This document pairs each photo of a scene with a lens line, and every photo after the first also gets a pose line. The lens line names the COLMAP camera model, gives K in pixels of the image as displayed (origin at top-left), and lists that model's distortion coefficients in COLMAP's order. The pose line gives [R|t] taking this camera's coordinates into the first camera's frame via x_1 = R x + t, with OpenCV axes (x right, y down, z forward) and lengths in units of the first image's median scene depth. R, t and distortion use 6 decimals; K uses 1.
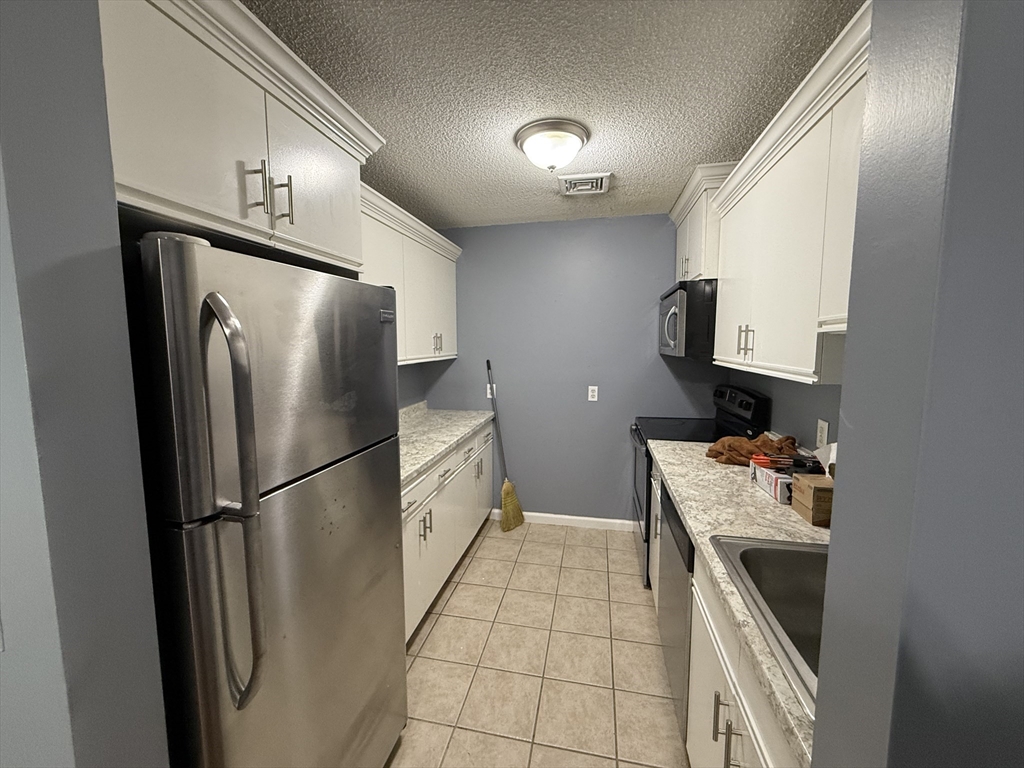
lens RADIAL K [[409.2, 0, 510.6], [0, 409.2, 383.7], [0, 0, 1]] dist [0.001114, 0.000106]
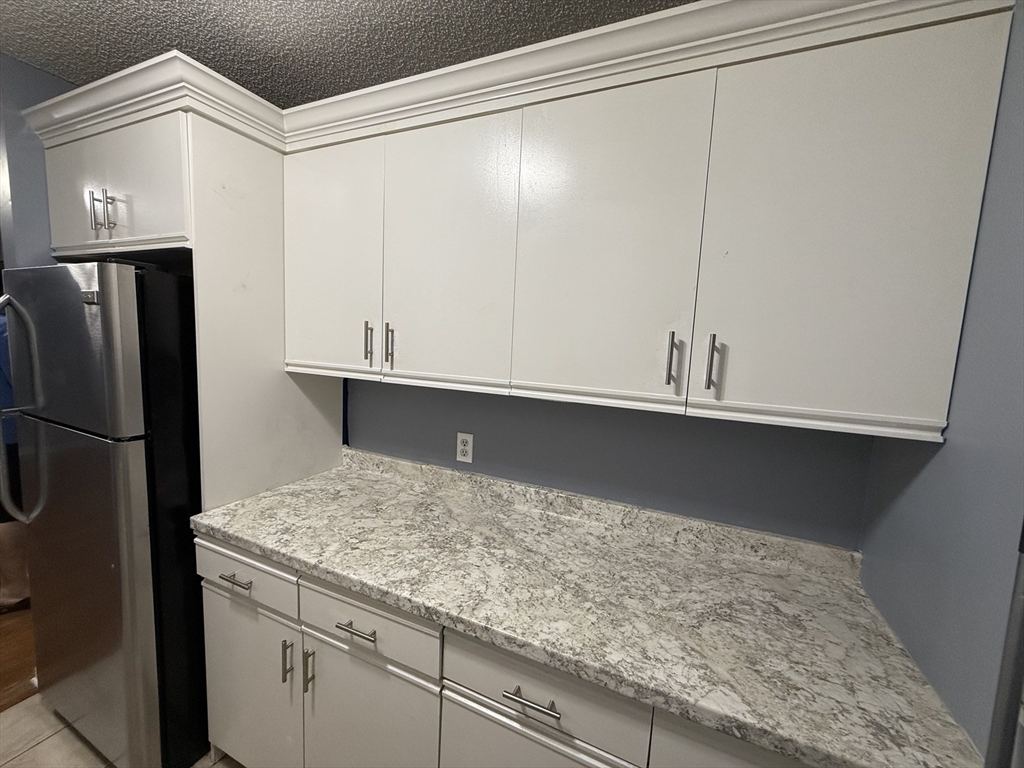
lens RADIAL K [[409.2, 0, 510.6], [0, 409.2, 383.7], [0, 0, 1]] dist [0.001114, 0.000106]
pose [[0.209342, -0.100486, 0.972666, -0.085330], [0.048564, 0.994547, 0.092294, -0.124866], [-0.976636, 0.027915, 0.213081, 0.942437]]
